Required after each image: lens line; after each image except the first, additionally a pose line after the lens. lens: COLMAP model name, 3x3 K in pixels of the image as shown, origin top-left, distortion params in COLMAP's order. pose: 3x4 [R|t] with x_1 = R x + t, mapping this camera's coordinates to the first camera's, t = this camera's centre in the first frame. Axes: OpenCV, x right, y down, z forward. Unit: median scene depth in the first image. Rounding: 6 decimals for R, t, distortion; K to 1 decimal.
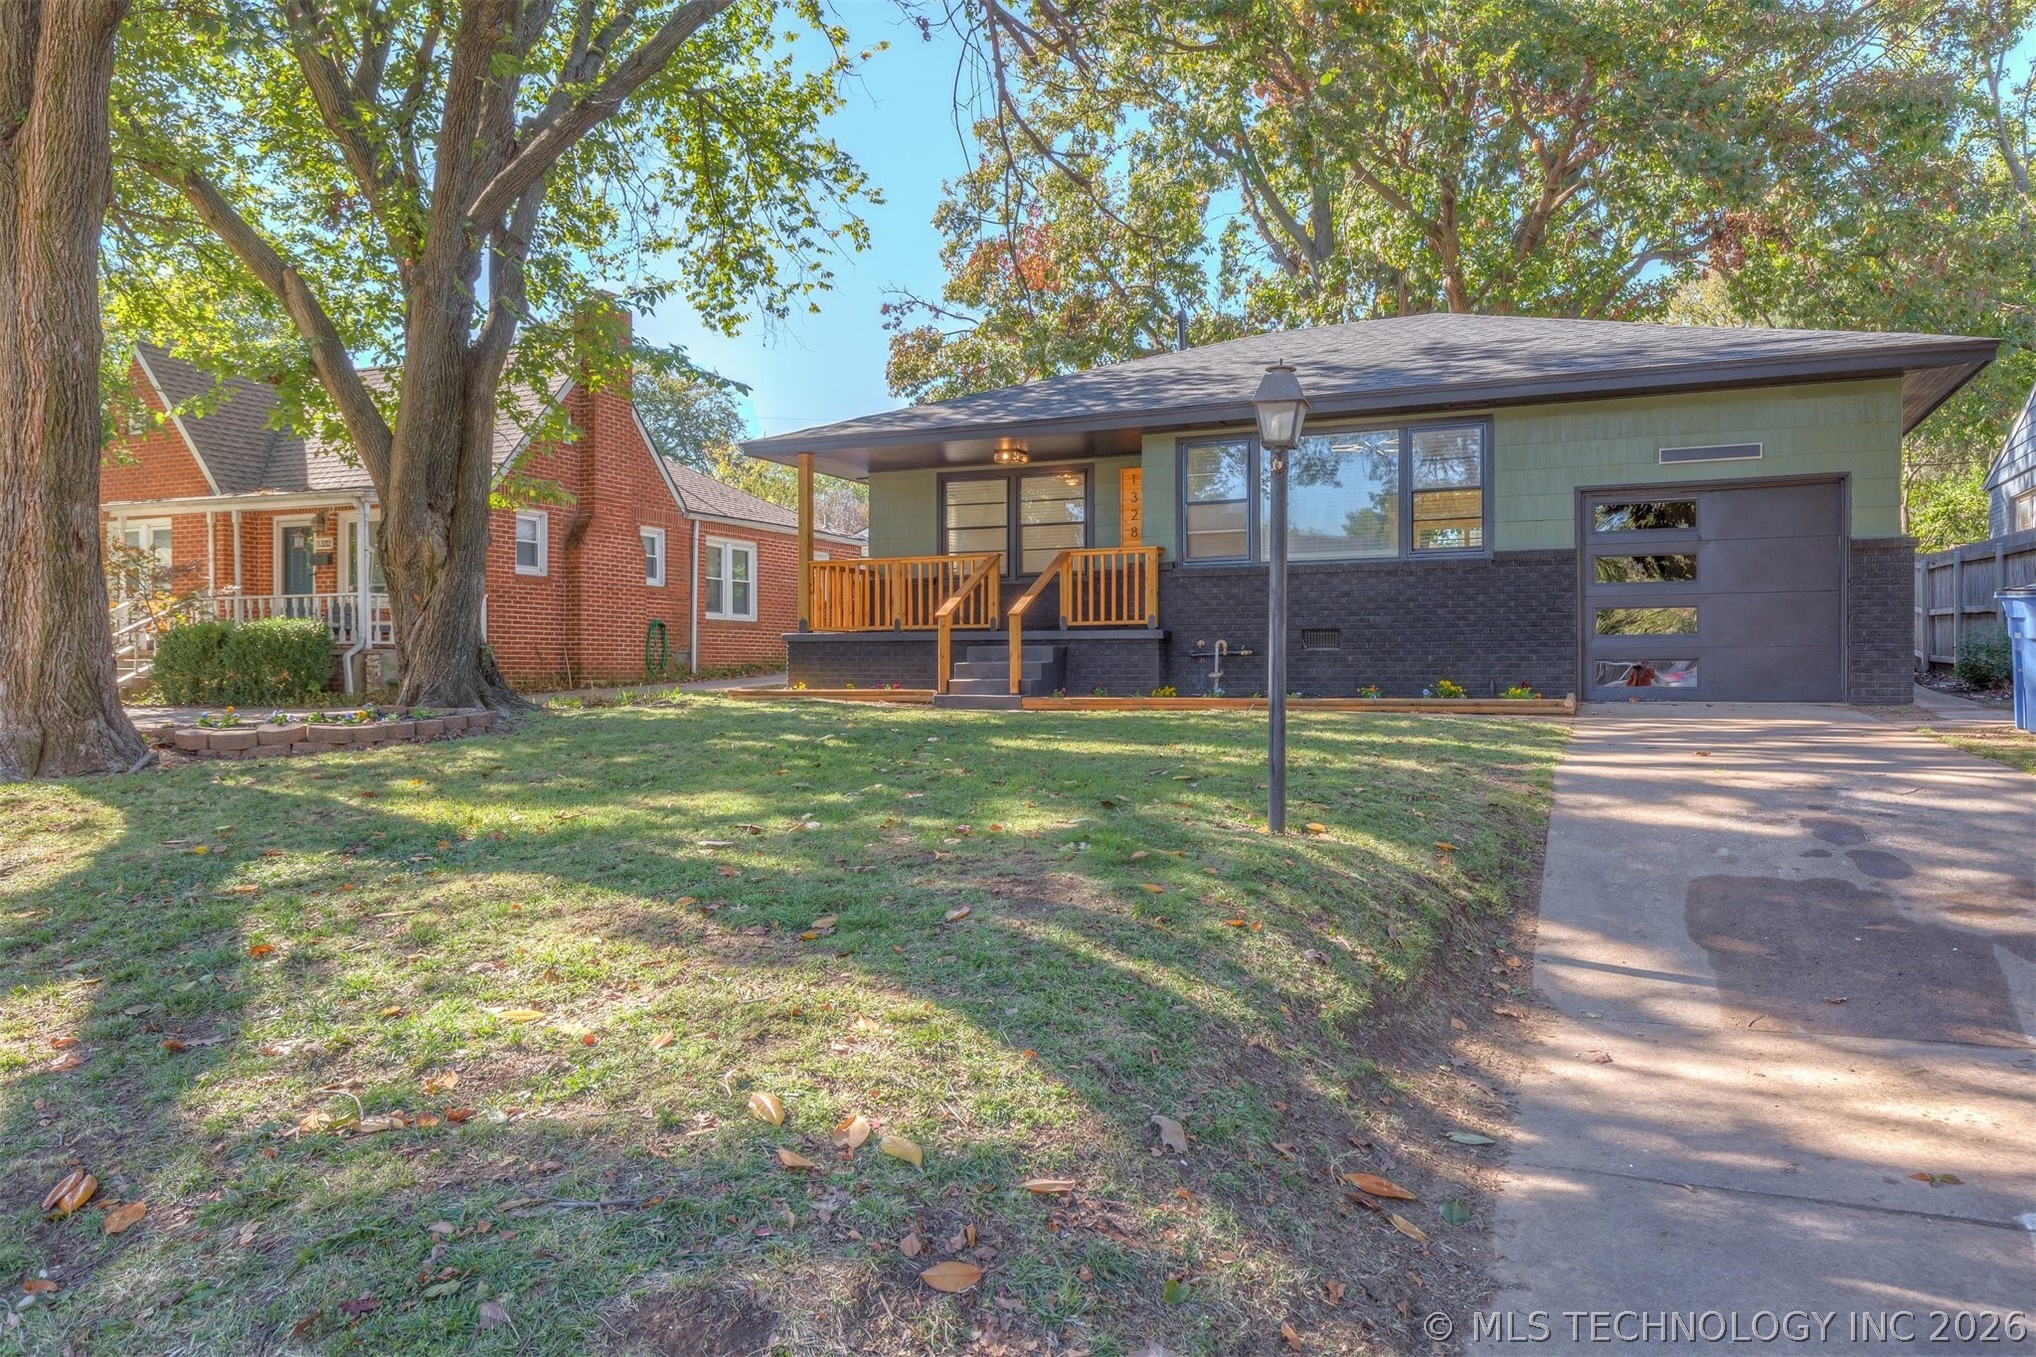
lens RADIAL K [[1416.2, 0, 1011.1], [0, 1416.2, 669.5], [0, 0, 1]] dist [-0.001988, -0.006670]
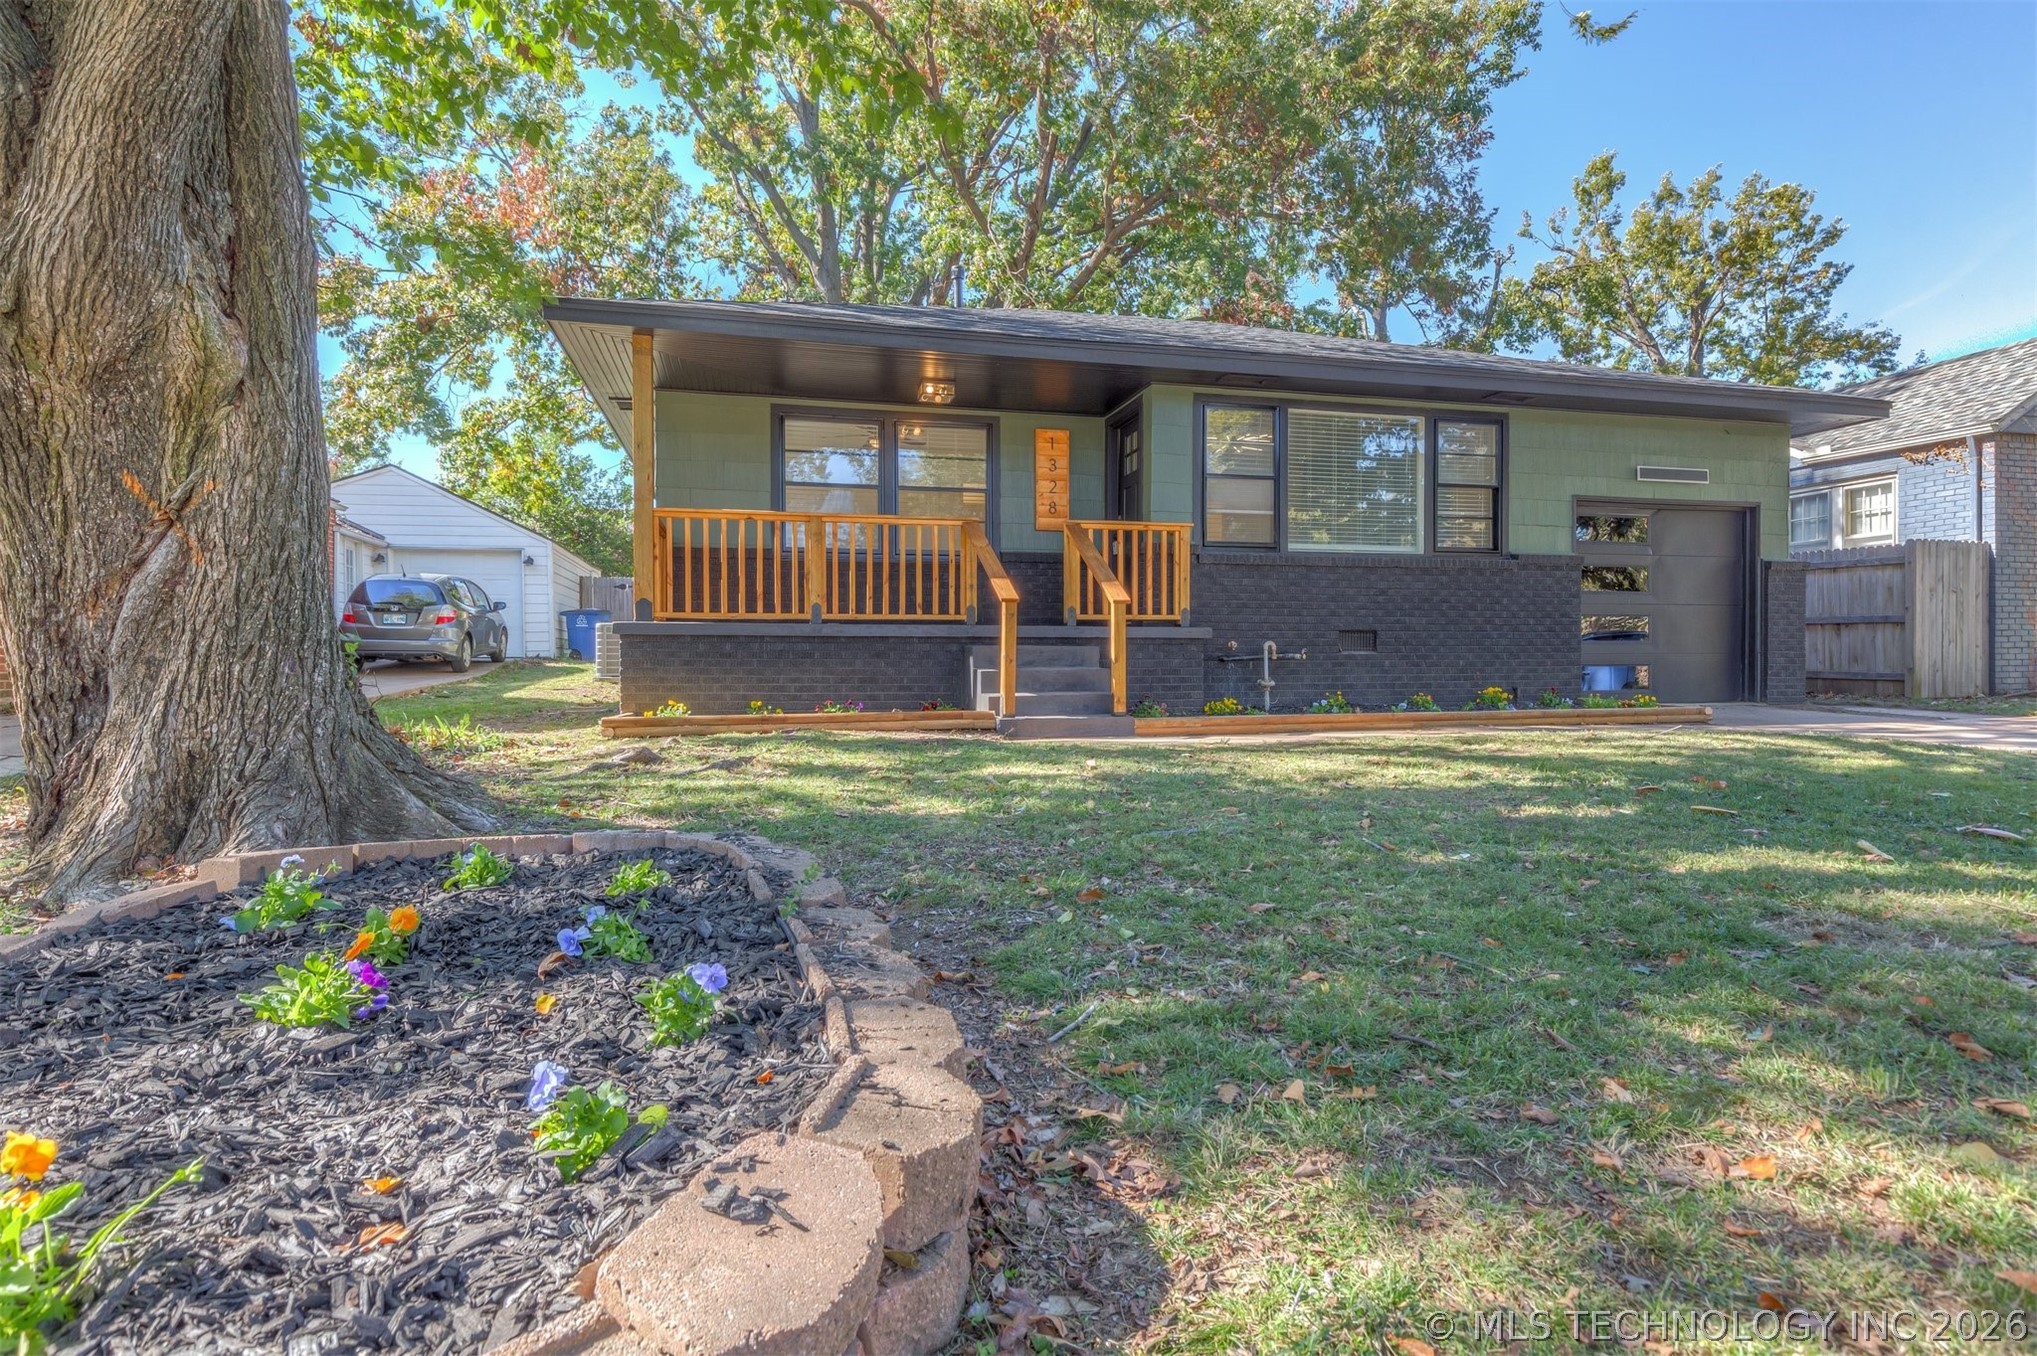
lens RADIAL K [[1088.4, 0, 1047.3], [0, 1088.4, 680.7], [0, 0, 1]] dist [-0.005657, 0.002179]
pose [[0.770982, -0.011255, 0.636757, -0.348913], [0.001039, 0.999865, 0.016414, -0.007709], [-0.636856, -0.011993, 0.770890, 0.563564]]
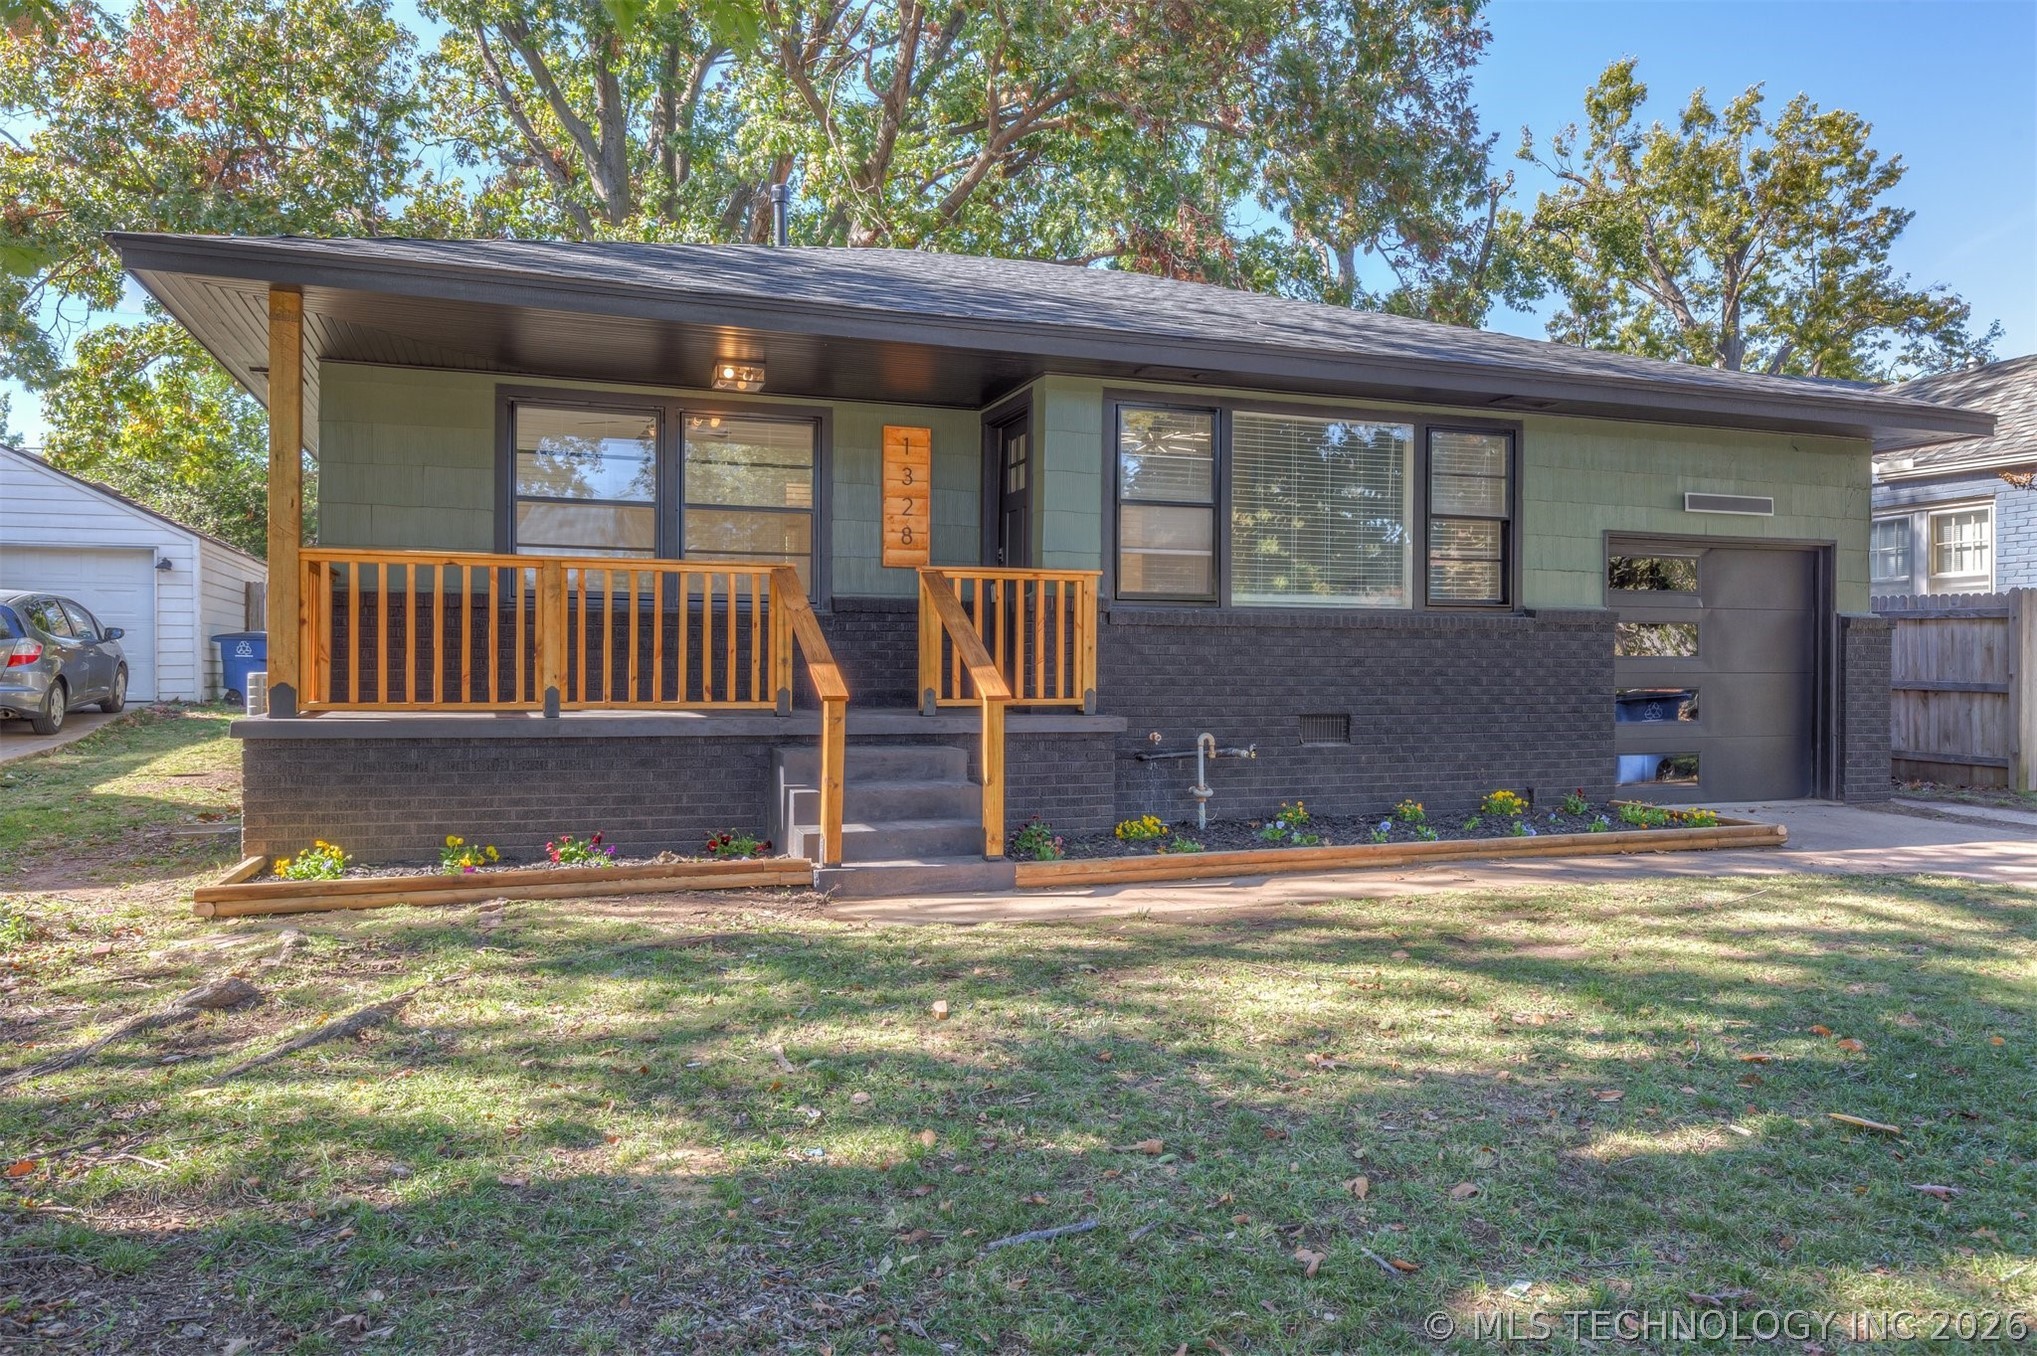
lens RADIAL K [[1416.9, 0, 1062.2], [0, 1416.9, 675.3], [0, 0, 1]] dist [-0.001988, -0.006670]
pose [[0.701545, 0.003876, 0.712614, -0.312495], [-0.005411, 0.999985, -0.000113, -0.043366], [-0.712604, -0.003777, 0.701556, 0.594979]]
